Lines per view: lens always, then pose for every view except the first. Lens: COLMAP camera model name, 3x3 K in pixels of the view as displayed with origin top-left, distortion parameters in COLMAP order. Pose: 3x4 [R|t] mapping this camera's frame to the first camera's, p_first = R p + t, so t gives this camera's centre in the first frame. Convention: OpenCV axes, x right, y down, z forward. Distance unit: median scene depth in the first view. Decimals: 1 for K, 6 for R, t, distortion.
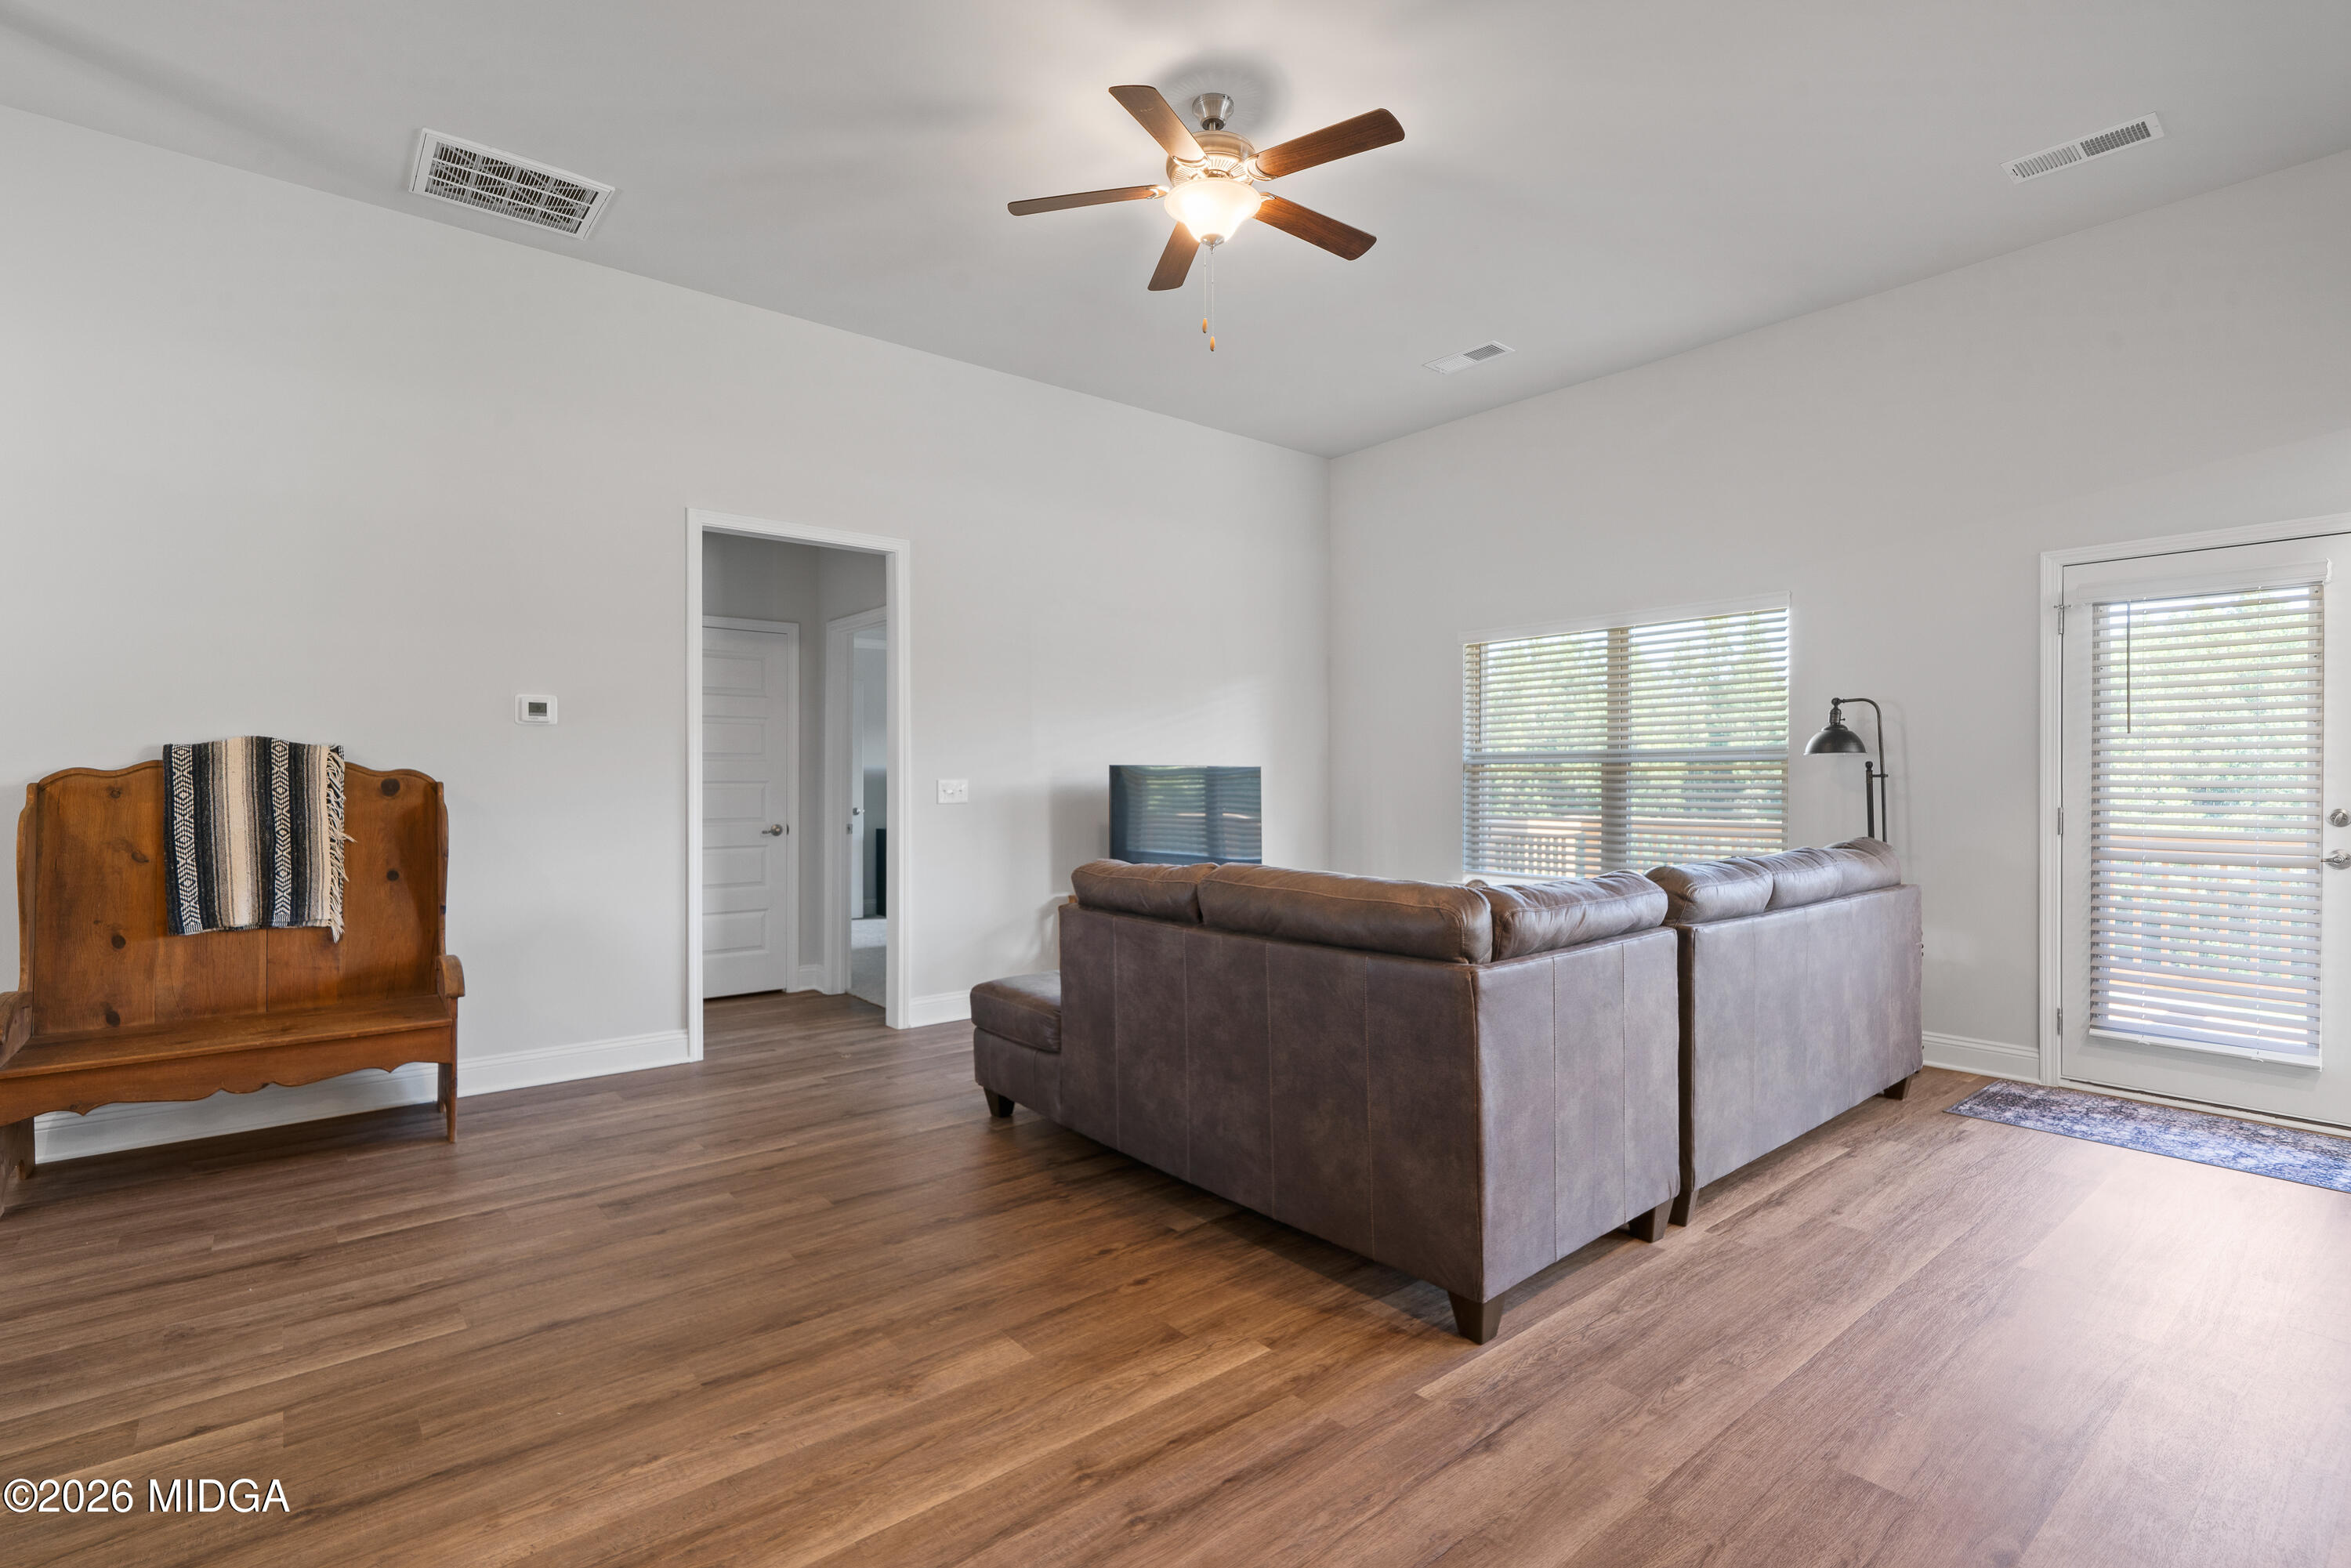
lens RADIAL K [[1086.4, 0, 1175.5], [0, 1086.4, 784.0], [0, 0, 1]] dist [0.000887, 0.000537]
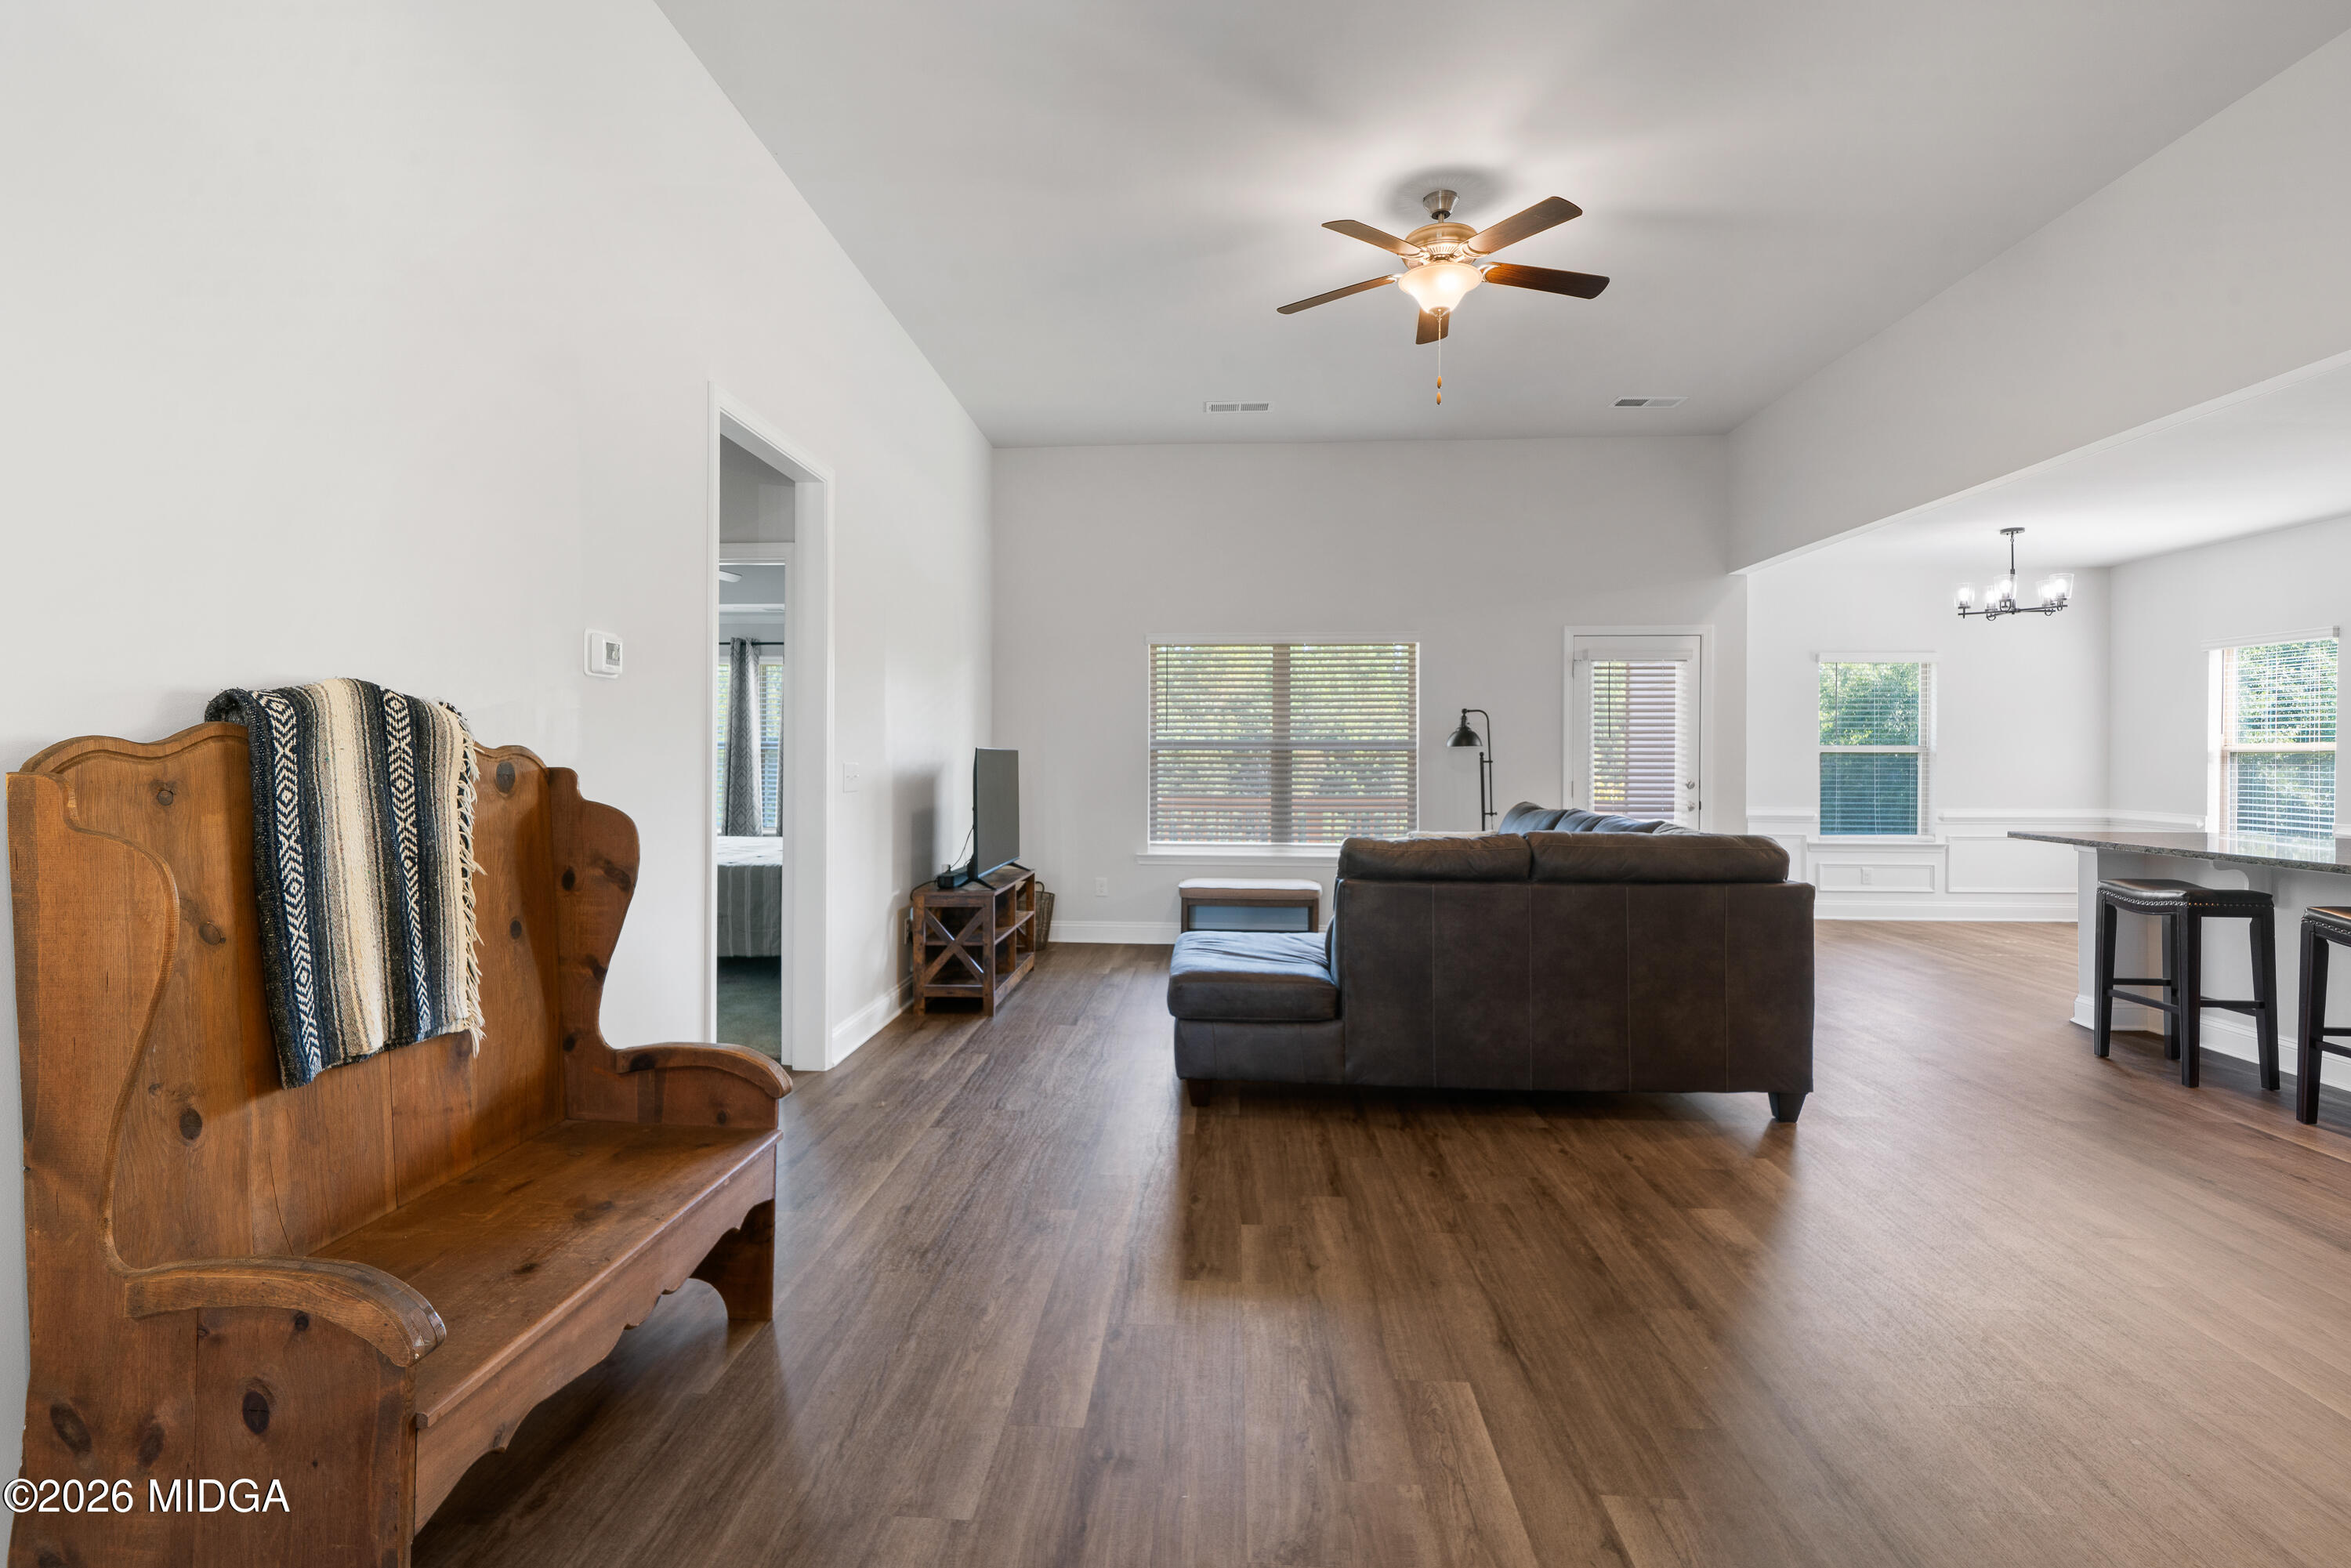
lens RADIAL K [[1083.3, 0, 1159.3], [0, 1083.3, 768.2], [0, 0, 1]] dist [0.002819, 0.000579]
pose [[0.688041, -0.002425, 0.725668, -1.006523], [0.001504, 0.999997, 0.001916, -0.002573], [-0.725670, -0.000227, 0.688043, 0.393438]]
